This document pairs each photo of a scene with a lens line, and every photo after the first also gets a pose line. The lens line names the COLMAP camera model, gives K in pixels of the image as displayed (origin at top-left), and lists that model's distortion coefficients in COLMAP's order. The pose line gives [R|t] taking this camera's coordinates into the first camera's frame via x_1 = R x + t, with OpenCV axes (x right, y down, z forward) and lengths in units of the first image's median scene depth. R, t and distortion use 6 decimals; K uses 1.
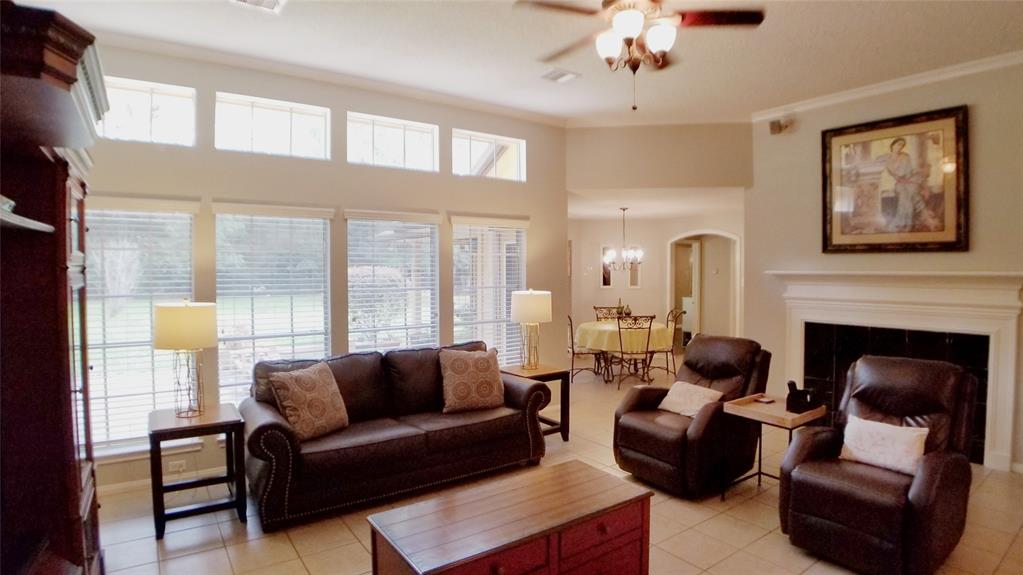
lens RADIAL K [[538.9, 0, 514.3], [0, 538.9, 286.4], [0, 0, 1]] dist [-0.080068, 0.004793]
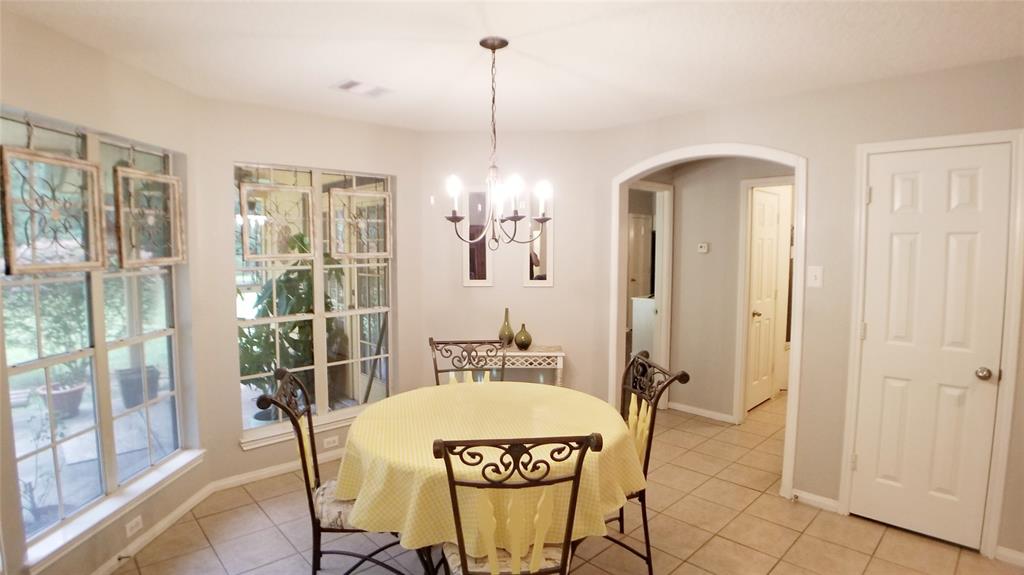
lens RADIAL K [[539.4, 0, 513.9], [0, 539.4, 283.6], [0, 0, 1]] dist [-0.080068, 0.004793]
pose [[0.990675, -0.009627, 0.135904, 0.279485], [0.004211, 0.999188, 0.040079, -0.030074], [-0.136180, -0.039133, 0.989911, 1.111610]]
